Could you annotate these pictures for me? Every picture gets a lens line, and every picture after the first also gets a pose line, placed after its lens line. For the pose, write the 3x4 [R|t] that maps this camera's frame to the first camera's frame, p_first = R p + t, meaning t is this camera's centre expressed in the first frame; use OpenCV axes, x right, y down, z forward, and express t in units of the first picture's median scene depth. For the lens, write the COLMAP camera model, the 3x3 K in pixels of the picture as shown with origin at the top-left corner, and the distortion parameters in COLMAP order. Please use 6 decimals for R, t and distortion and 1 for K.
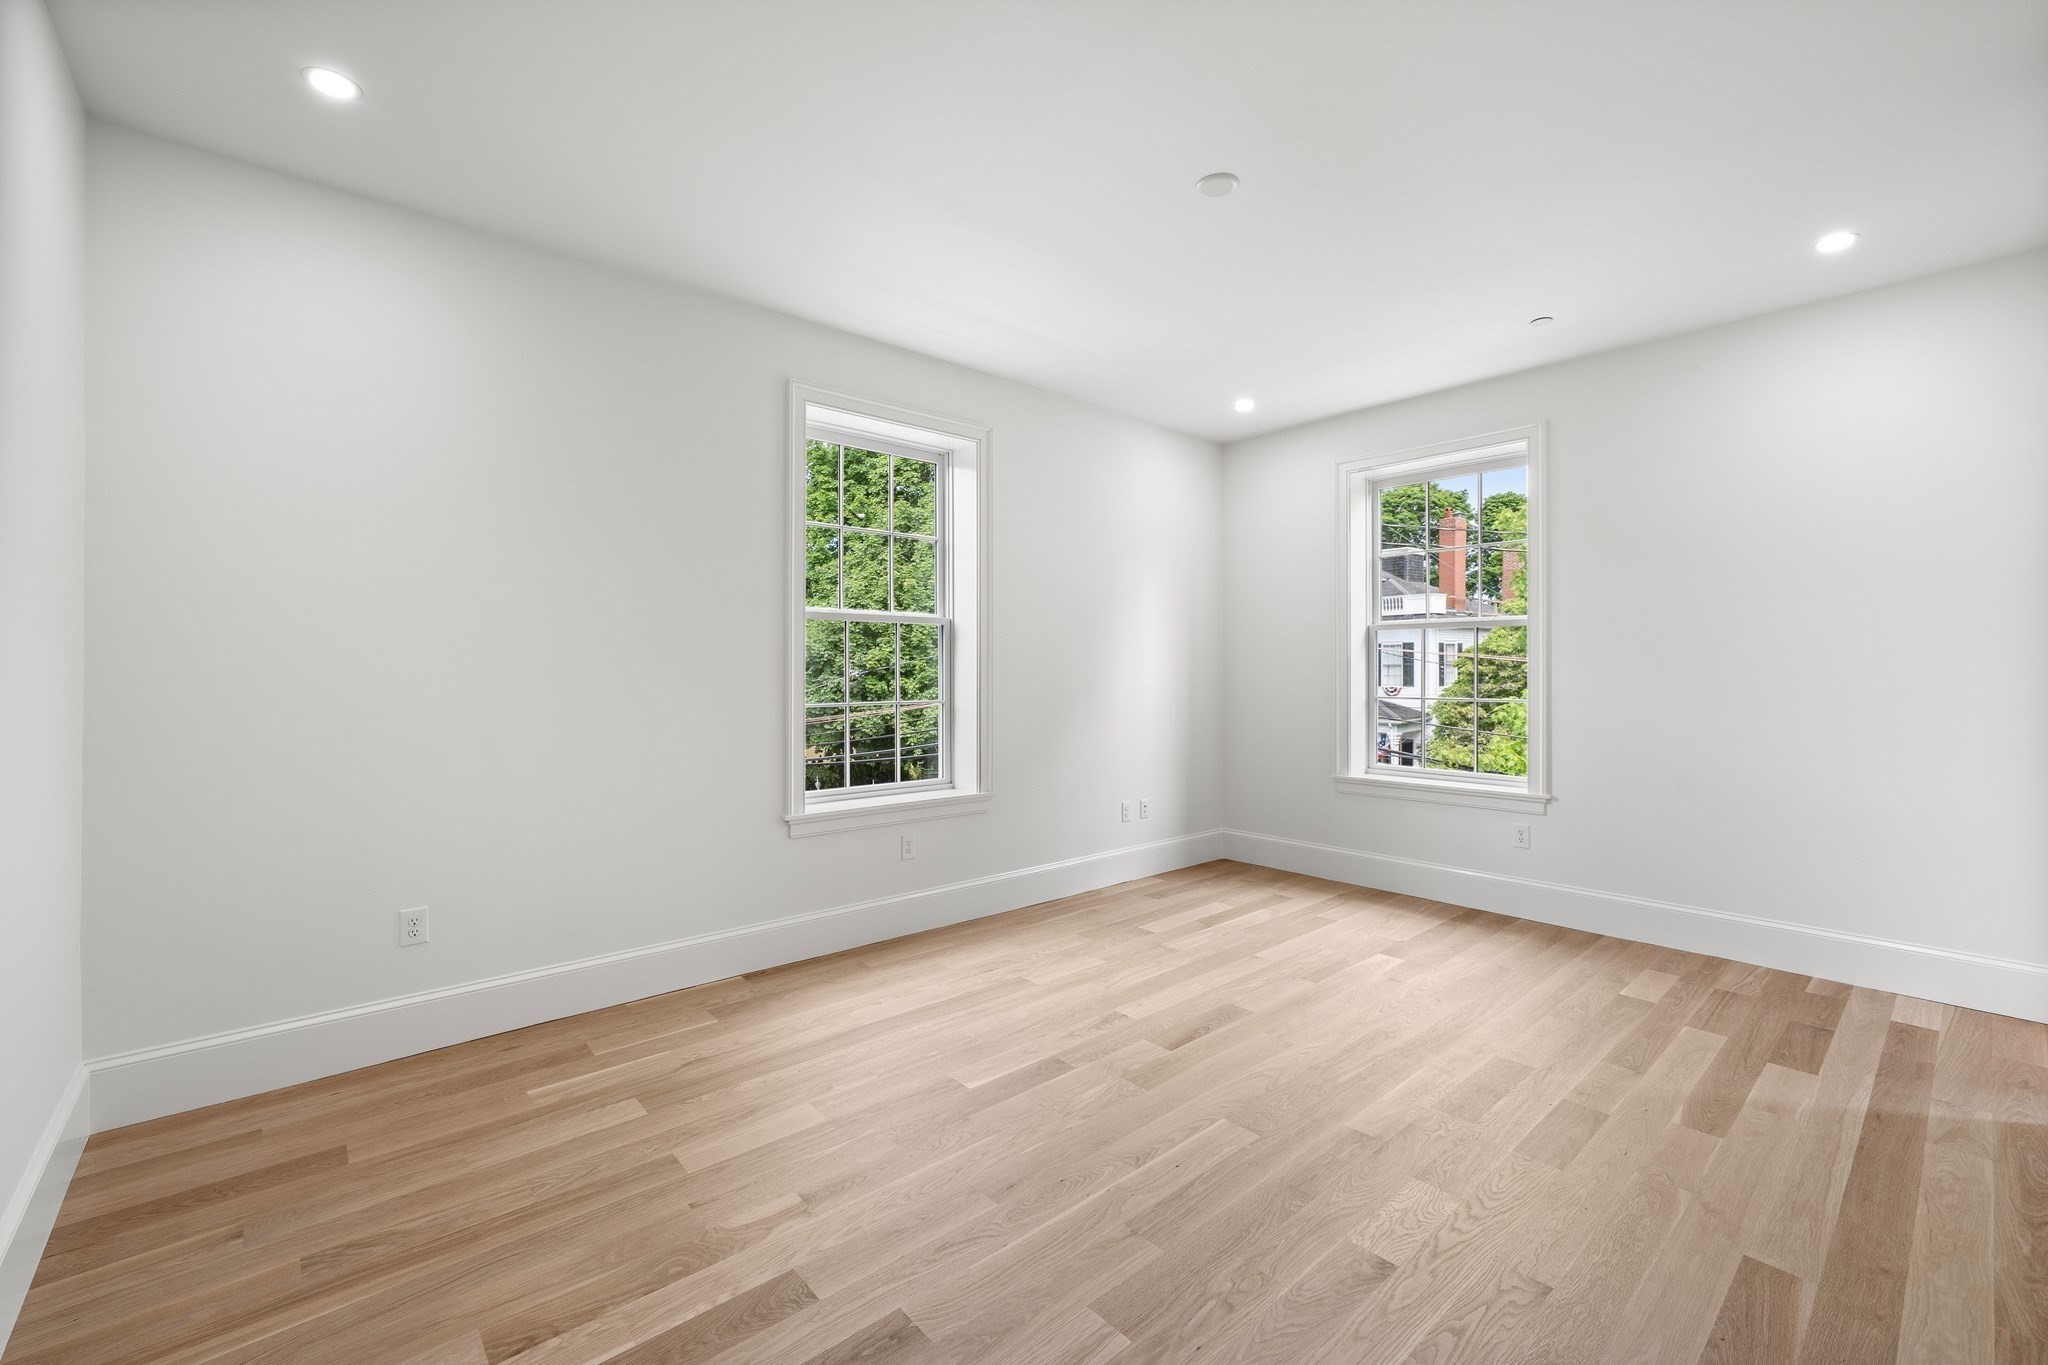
lens RADIAL K [[847.7, 0, 1020.0], [0, 847.7, 681.6], [0, 0, 1]] dist [-0.000571, -0.000095]
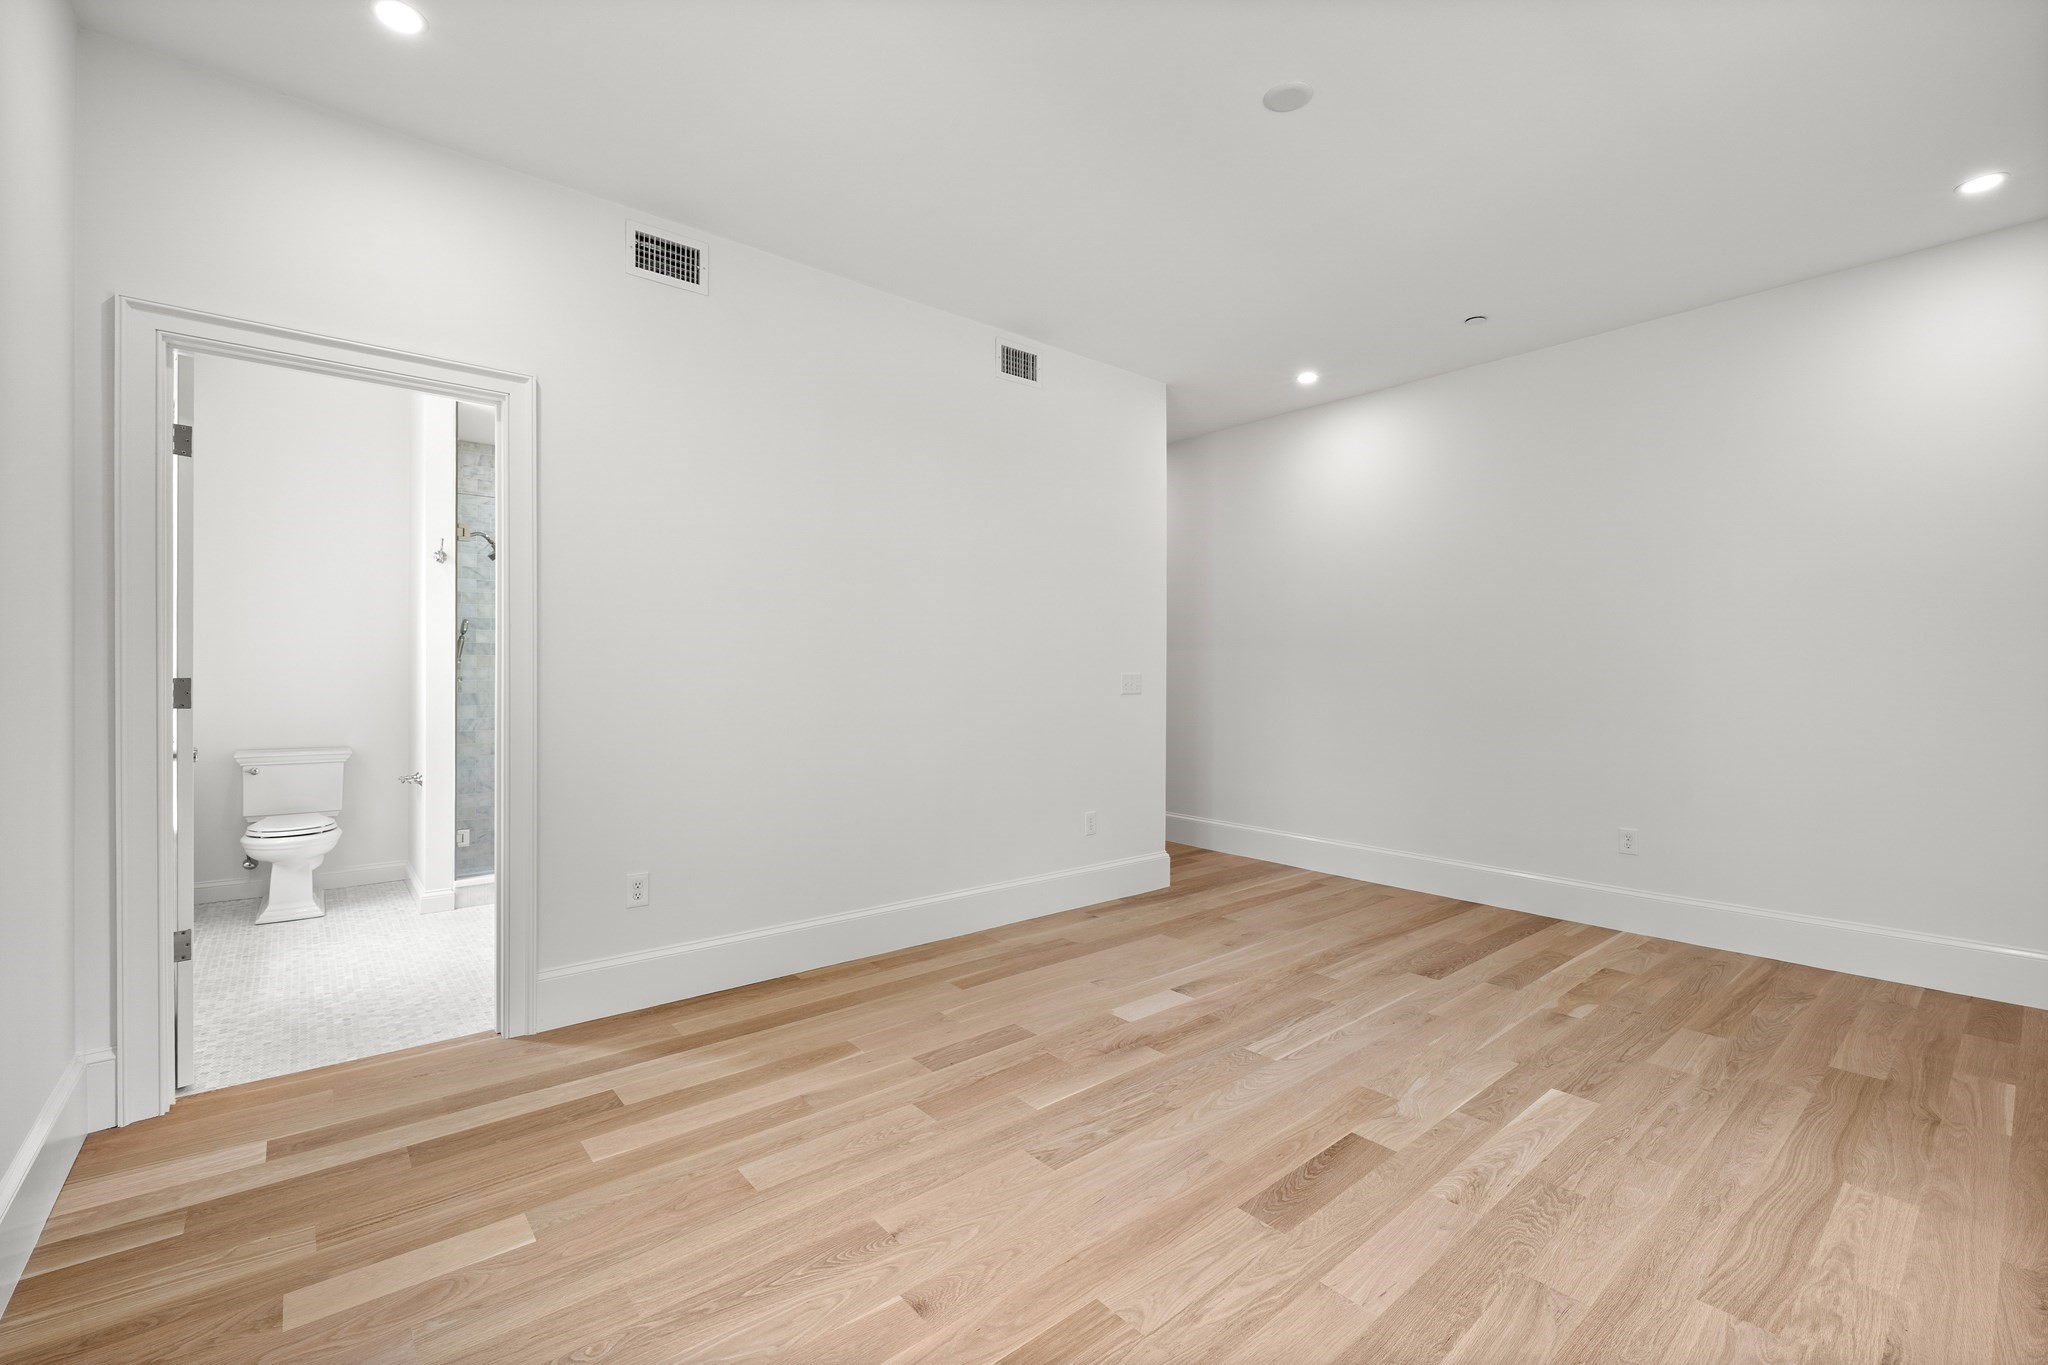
lens RADIAL K [[863.1, 0, 1021.6], [0, 863.1, 674.7], [0, 0, 1]] dist [-0.000071, -0.000130]
pose [[-0.999852, -0.003218, 0.016873, 0.450707], [-0.002916, 0.999836, 0.017856, 0.008322], [-0.016927, 0.017804, -0.999698, 1.723801]]
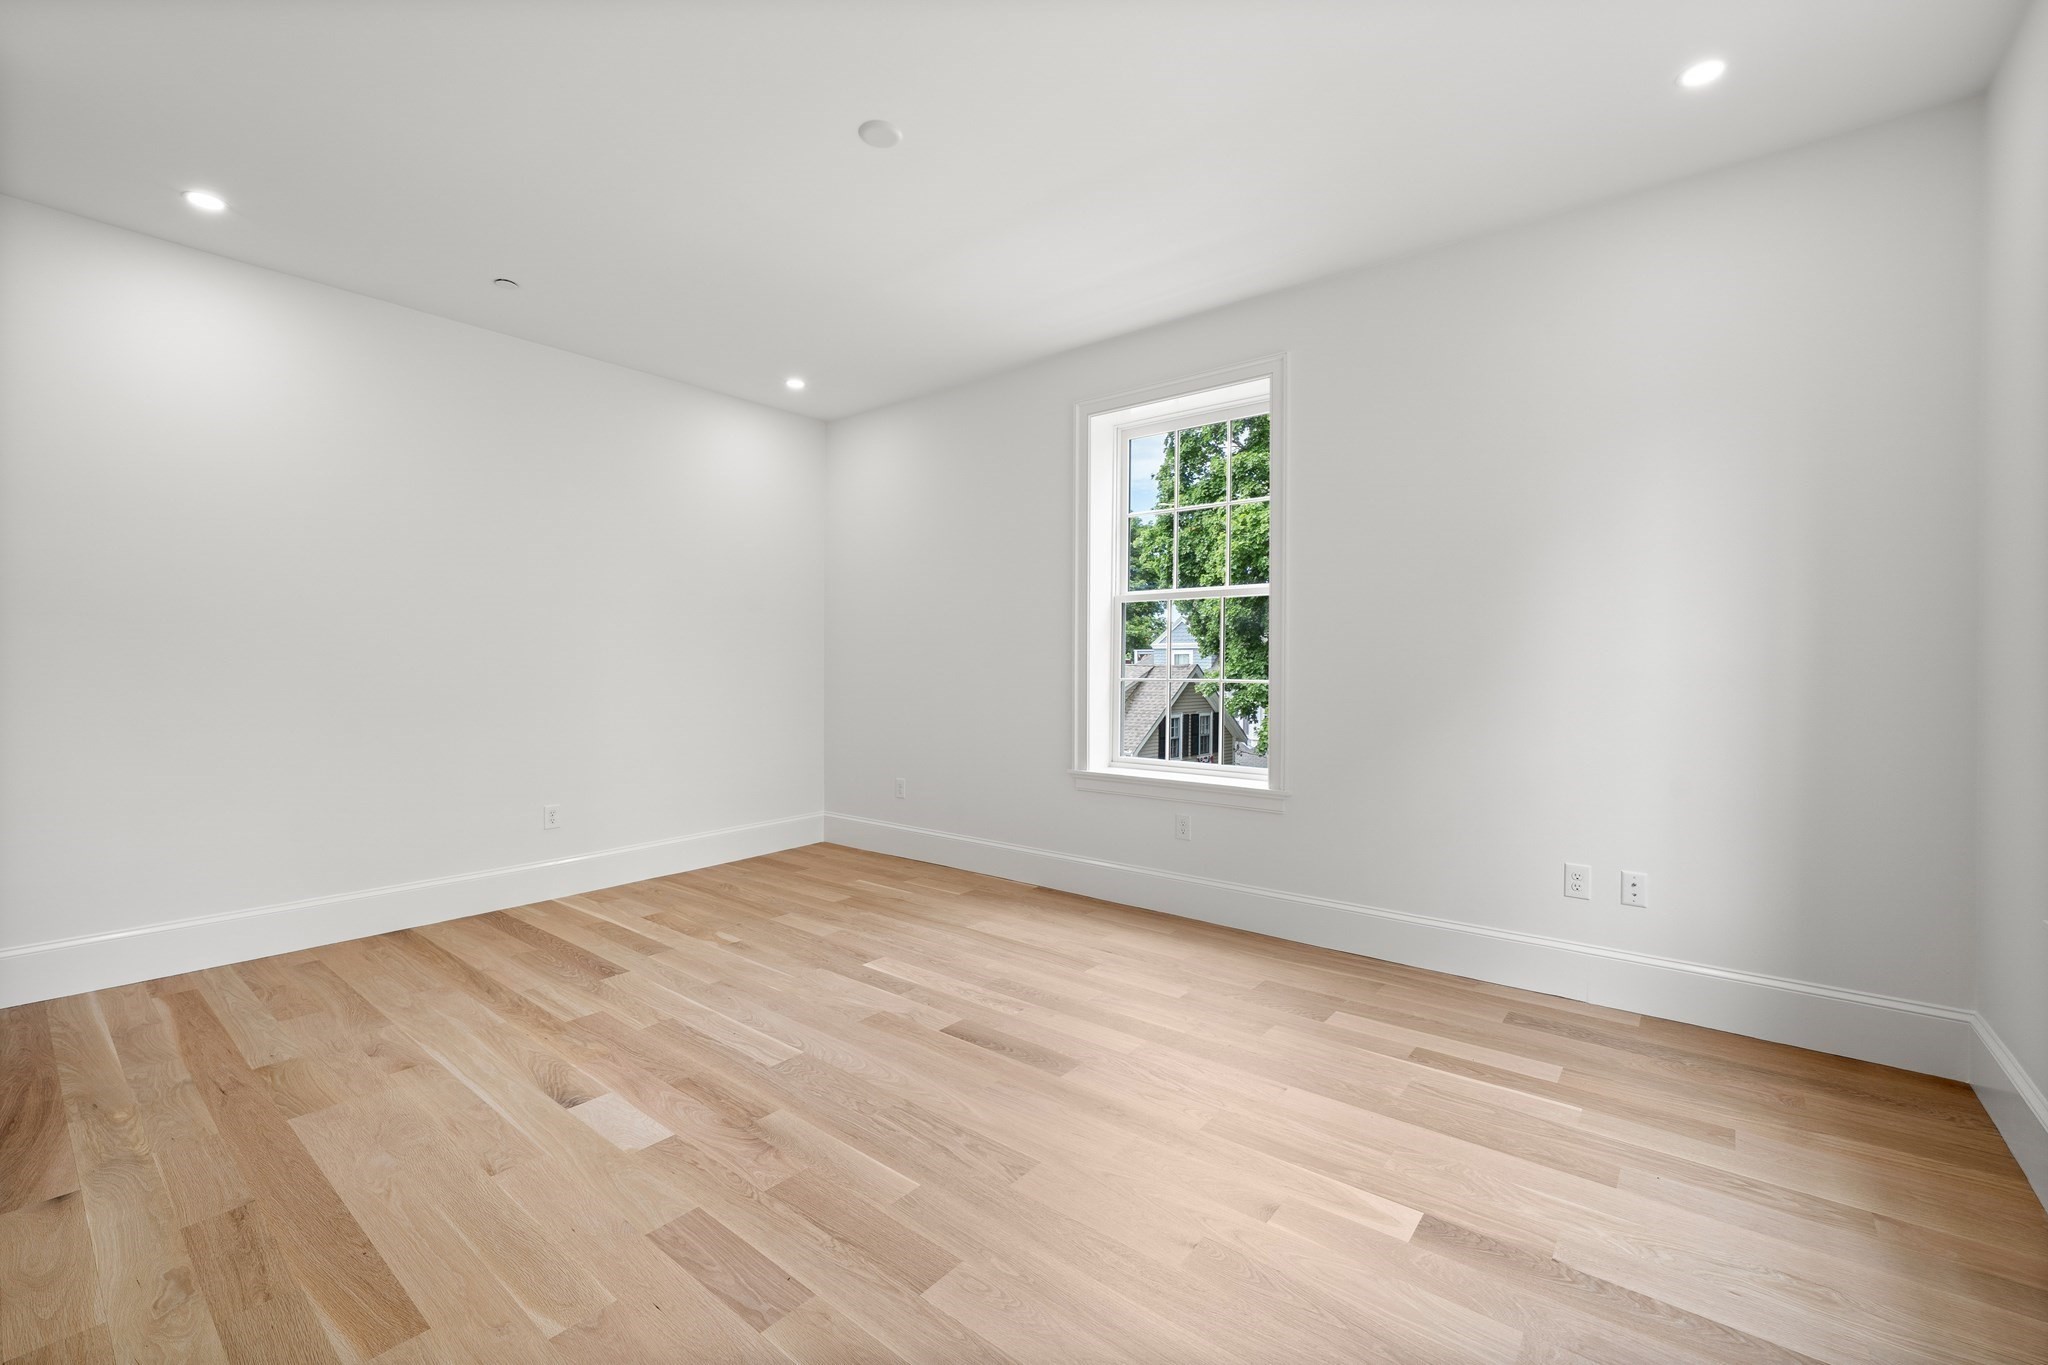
lens RADIAL K [[847.7, 0, 1020.0], [0, 847.7, 681.6], [0, 0, 1]] dist [-0.000571, -0.000095]
pose [[0.169528, 0.017040, -0.985378, 1.101917], [-0.017795, 0.999740, 0.014226, 0.022870], [0.985365, 0.015123, 0.169787, 0.892894]]
